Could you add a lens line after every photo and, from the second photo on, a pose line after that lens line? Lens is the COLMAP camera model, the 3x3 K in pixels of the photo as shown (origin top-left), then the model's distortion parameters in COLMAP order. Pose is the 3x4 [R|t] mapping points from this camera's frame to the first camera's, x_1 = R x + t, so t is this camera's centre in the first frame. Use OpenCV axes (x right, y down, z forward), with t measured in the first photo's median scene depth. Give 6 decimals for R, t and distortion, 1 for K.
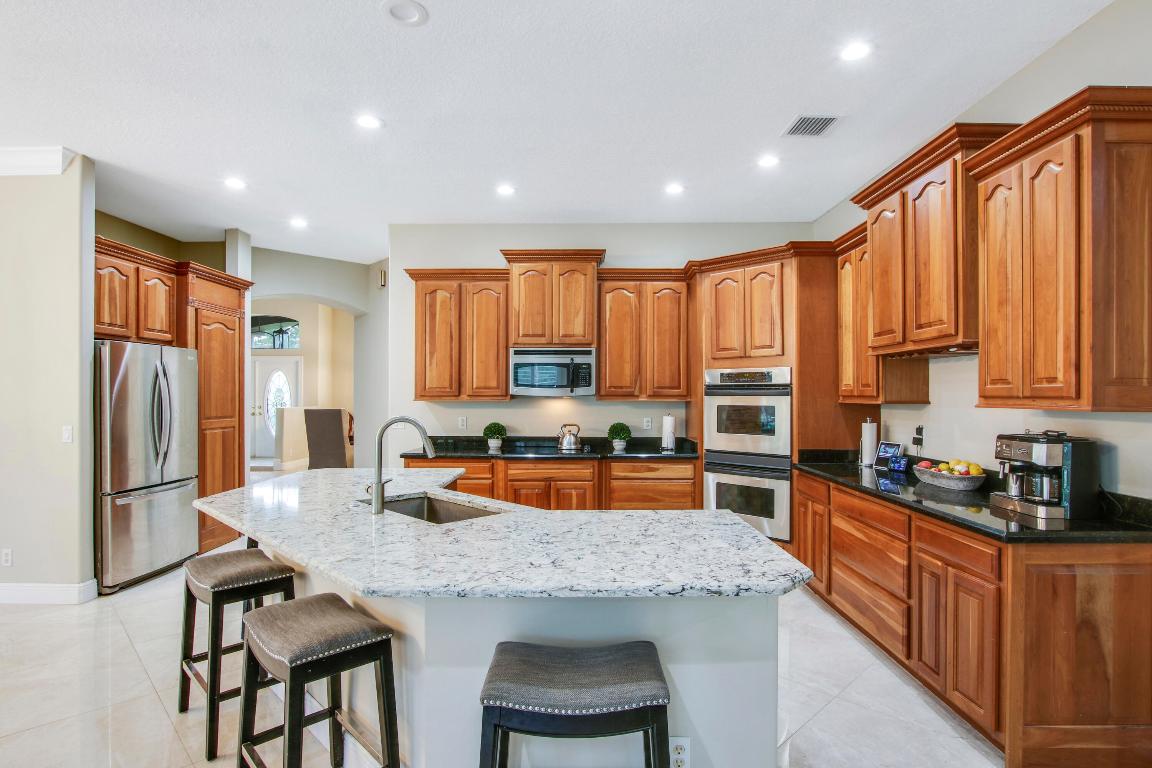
lens RADIAL K [[603.2, 0, 581.9], [0, 603.2, 406.3], [0, 0, 1]] dist [-0.021261, -0.000394]
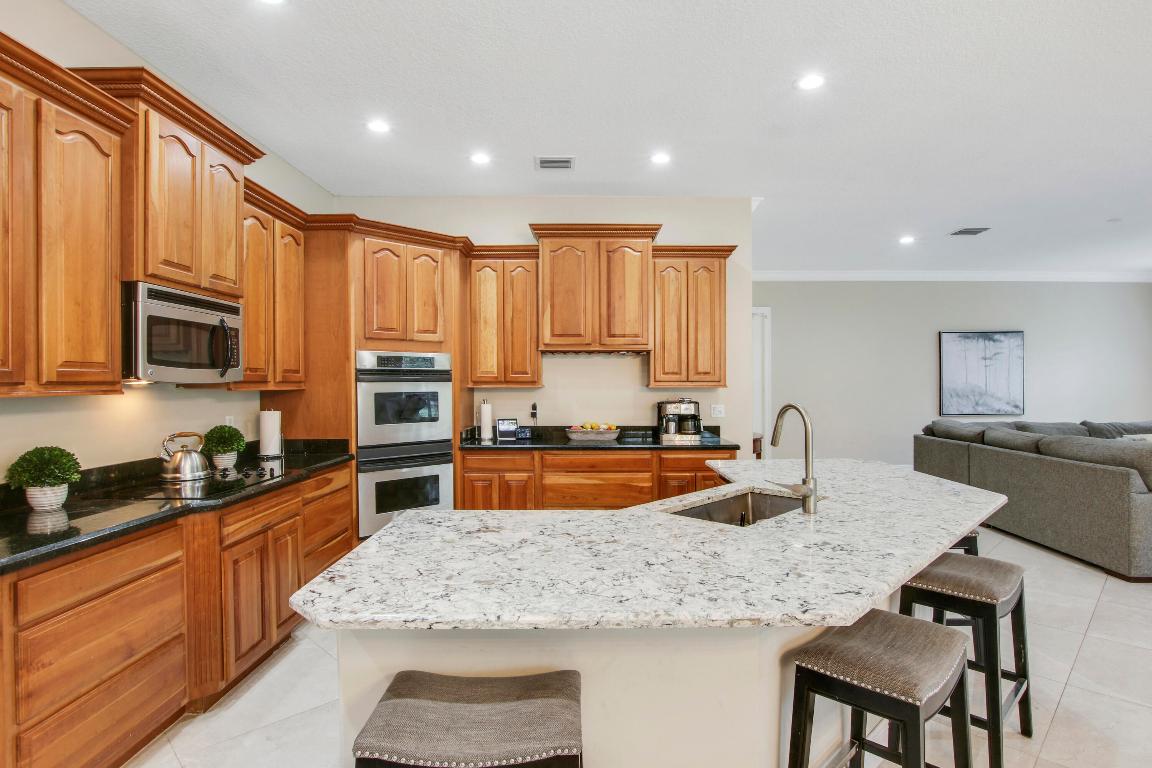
lens RADIAL K [[622.1, 0, 593.5], [0, 622.1, 382.6], [0, 0, 1]] dist [0.003087, 0.000150]
pose [[-0.024116, -0.003224, 0.999704, -0.695558], [0.020225, 0.999789, 0.003712, -0.013793], [-0.999505, 0.020308, -0.024045, 0.736222]]
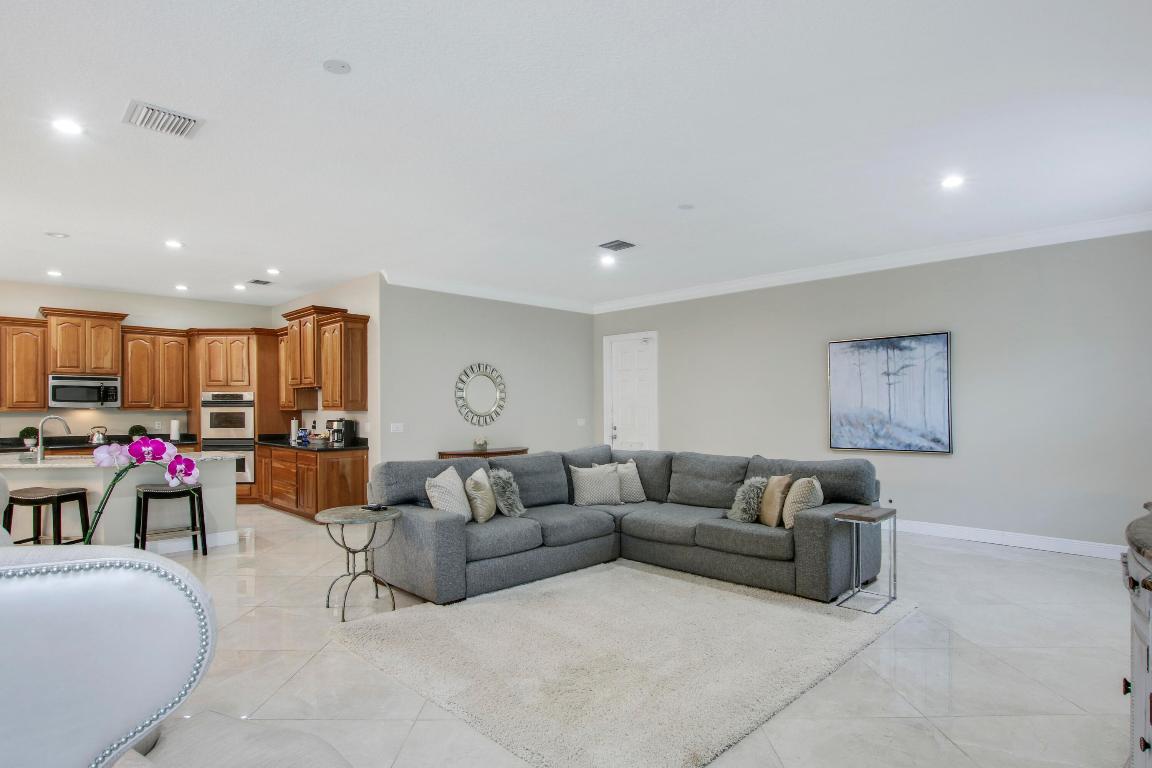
lens RADIAL K [[603.2, 0, 581.9], [0, 603.2, 406.3], [0, 0, 1]] dist [-0.021261, -0.000394]
pose [[0.705302, -0.002894, 0.708901, -0.252671], [0.017805, 0.999749, -0.013633, 0.023824], [-0.708683, 0.022237, 0.705176, -1.021770]]
